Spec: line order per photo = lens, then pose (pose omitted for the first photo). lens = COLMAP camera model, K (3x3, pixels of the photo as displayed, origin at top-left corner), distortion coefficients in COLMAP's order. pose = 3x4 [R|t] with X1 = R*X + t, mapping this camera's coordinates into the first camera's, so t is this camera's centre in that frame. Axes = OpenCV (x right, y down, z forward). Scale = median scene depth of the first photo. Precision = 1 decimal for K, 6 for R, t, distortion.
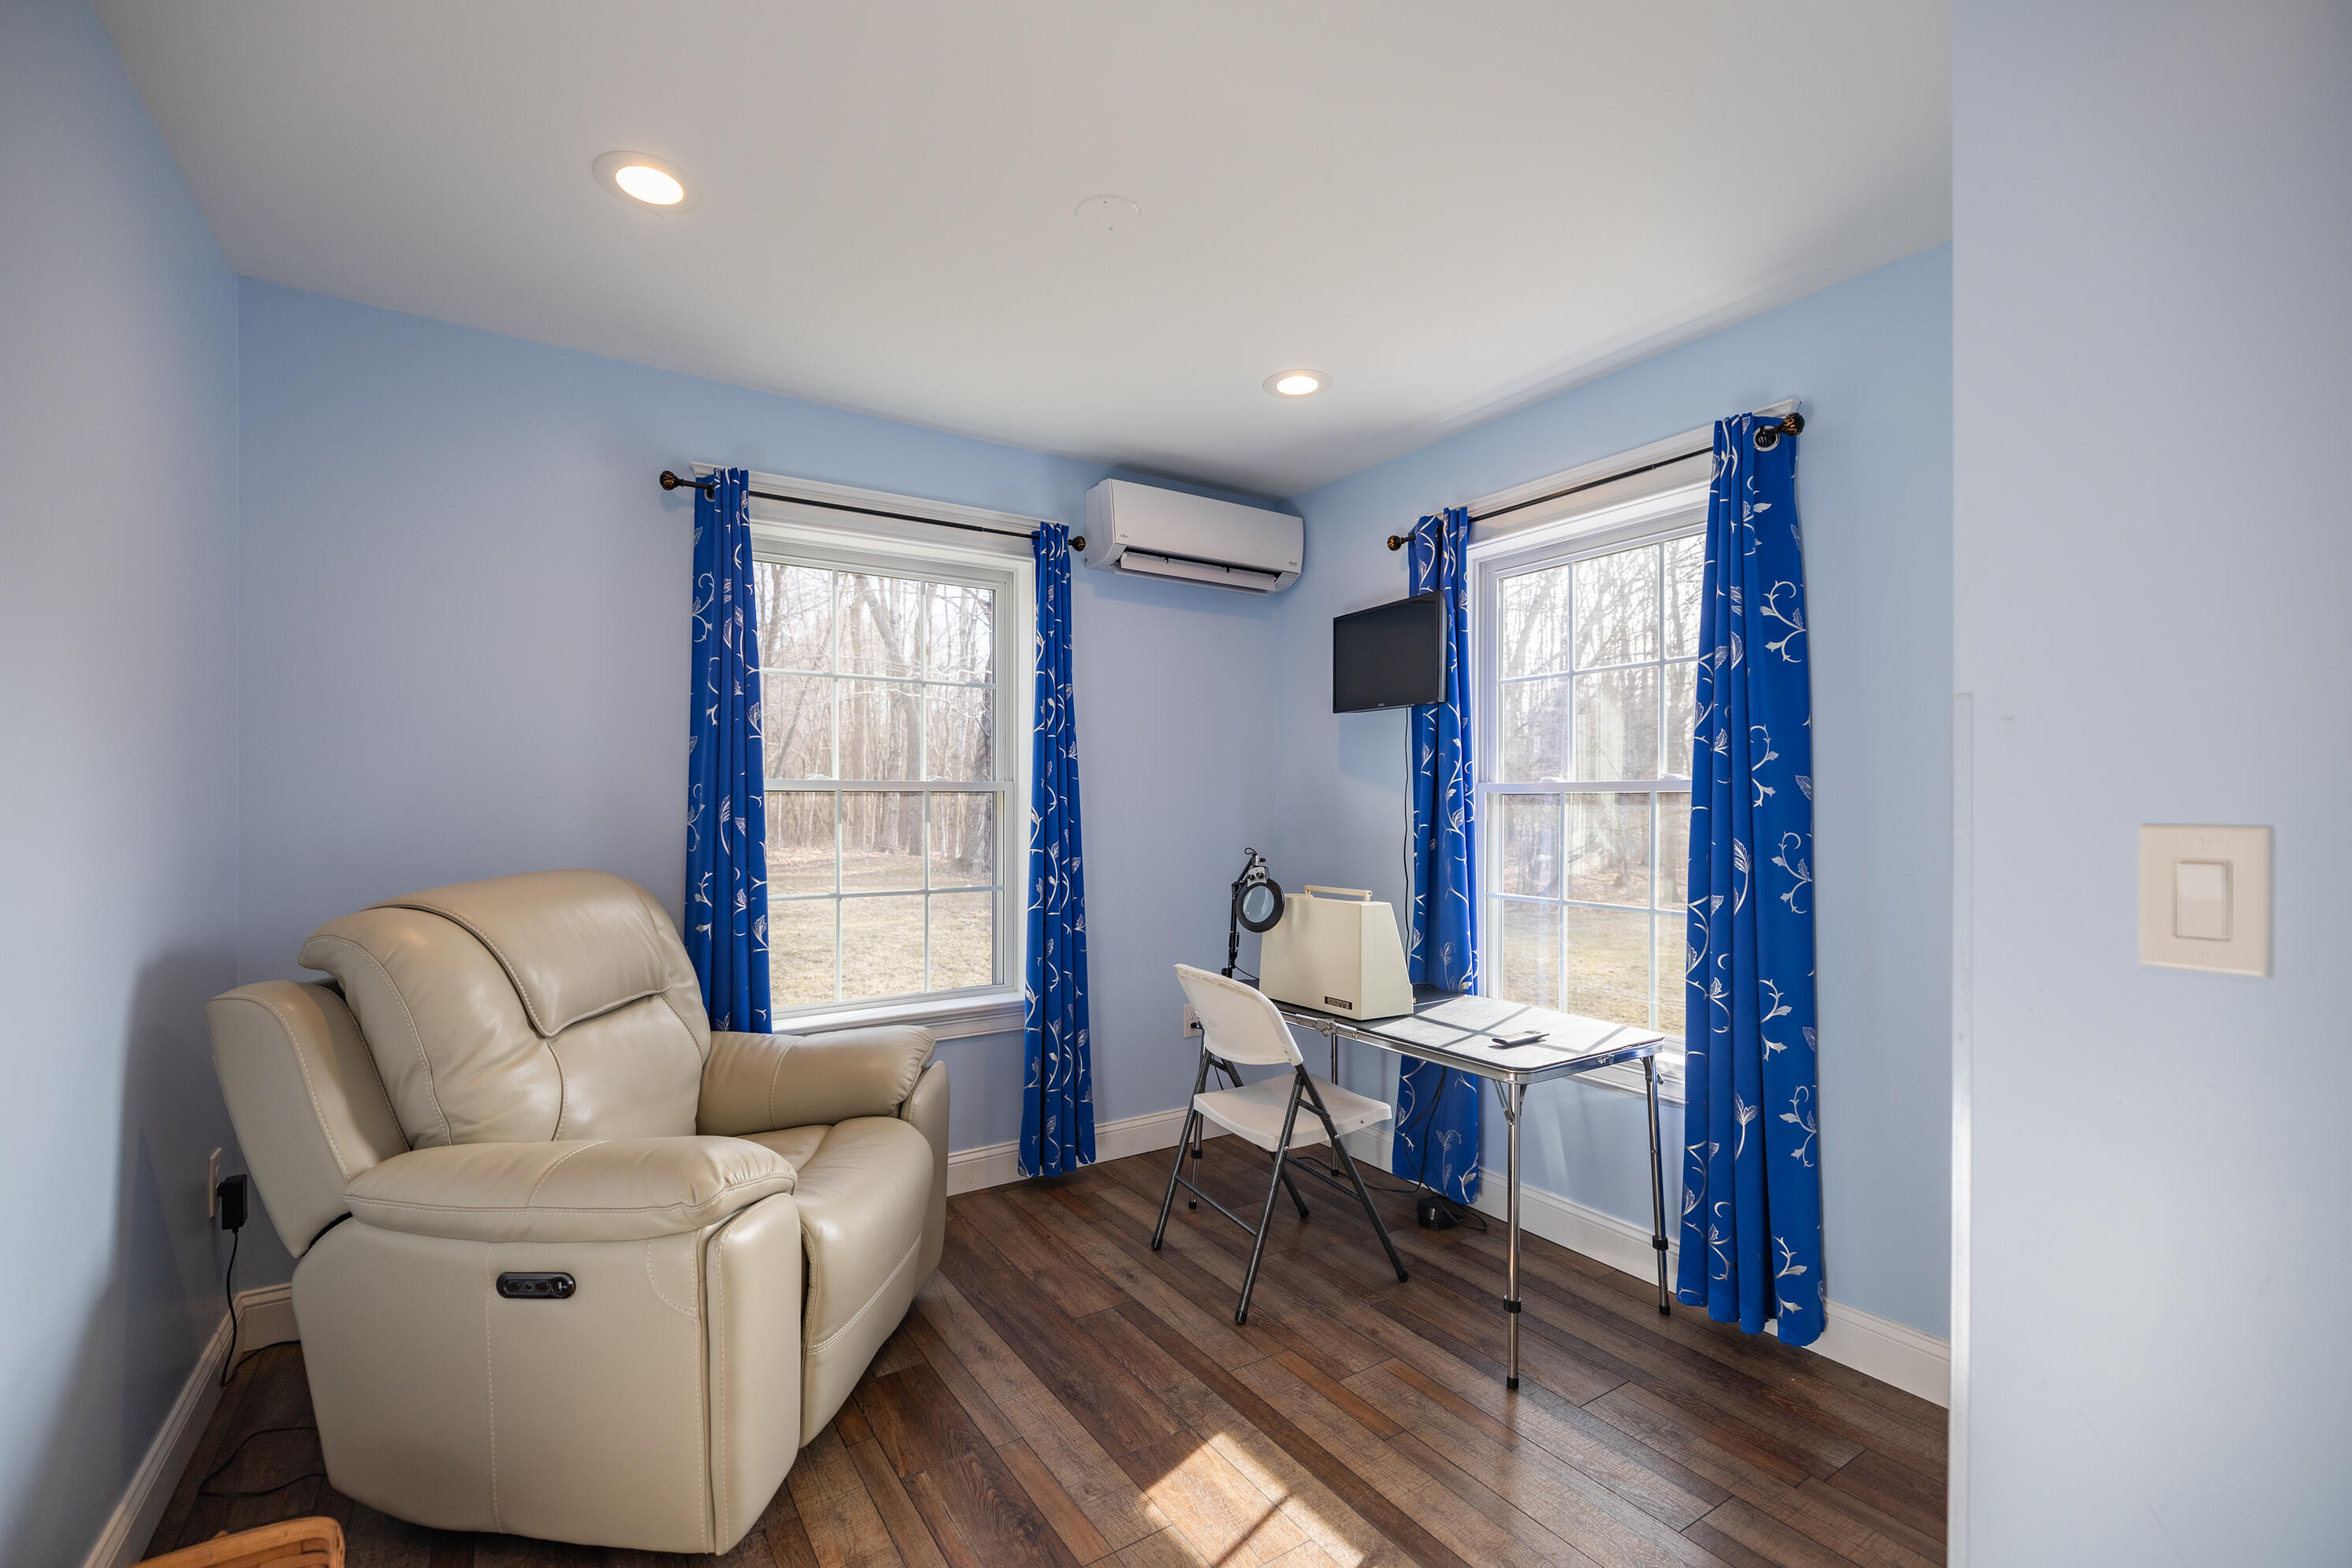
lens RADIAL K [[1030.0, 0, 1183.2], [0, 1030.0, 817.0], [0, 0, 1]] dist [0.000531, 0.000076]
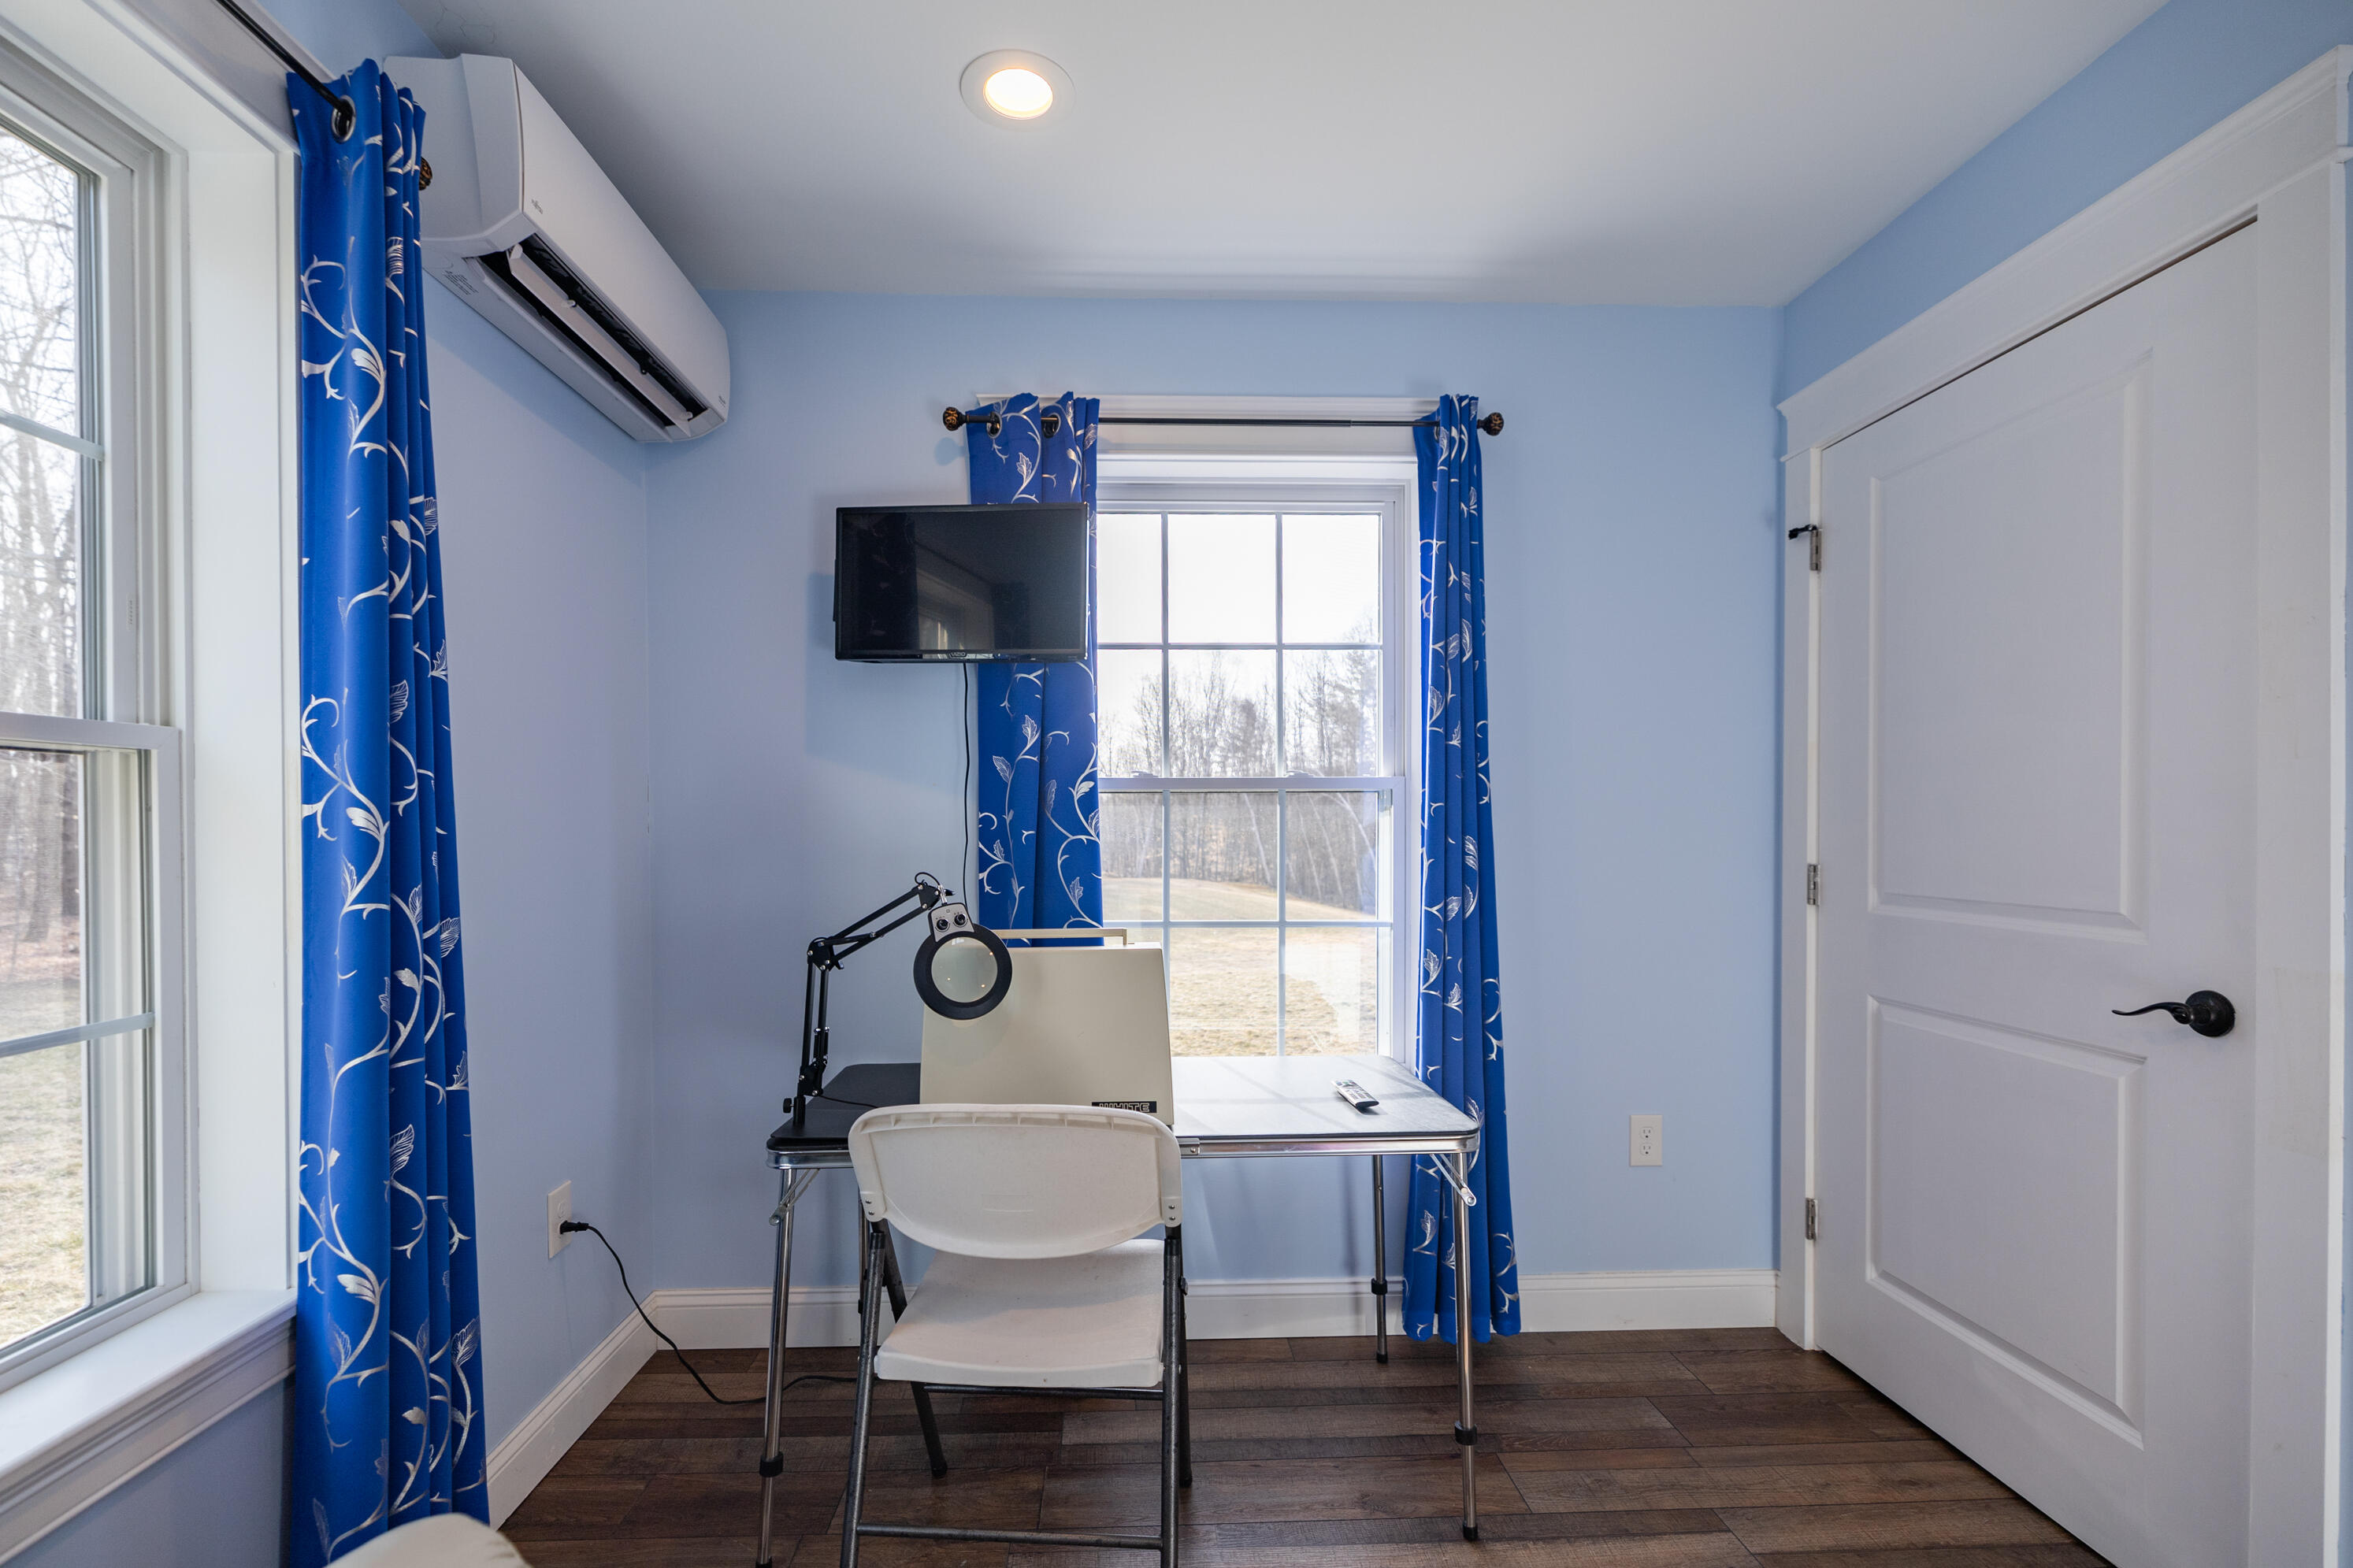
lens RADIAL K [[1023.9, 0, 1178.7], [0, 1023.9, 836.7], [0, 0, 1]] dist [0.000539, 0.000155]
pose [[0.522956, -0.013699, 0.852250, -0.319159], [0.012917, 0.999883, 0.008145, 0.007386], [-0.852262, 0.006749, 0.523072, 0.554698]]
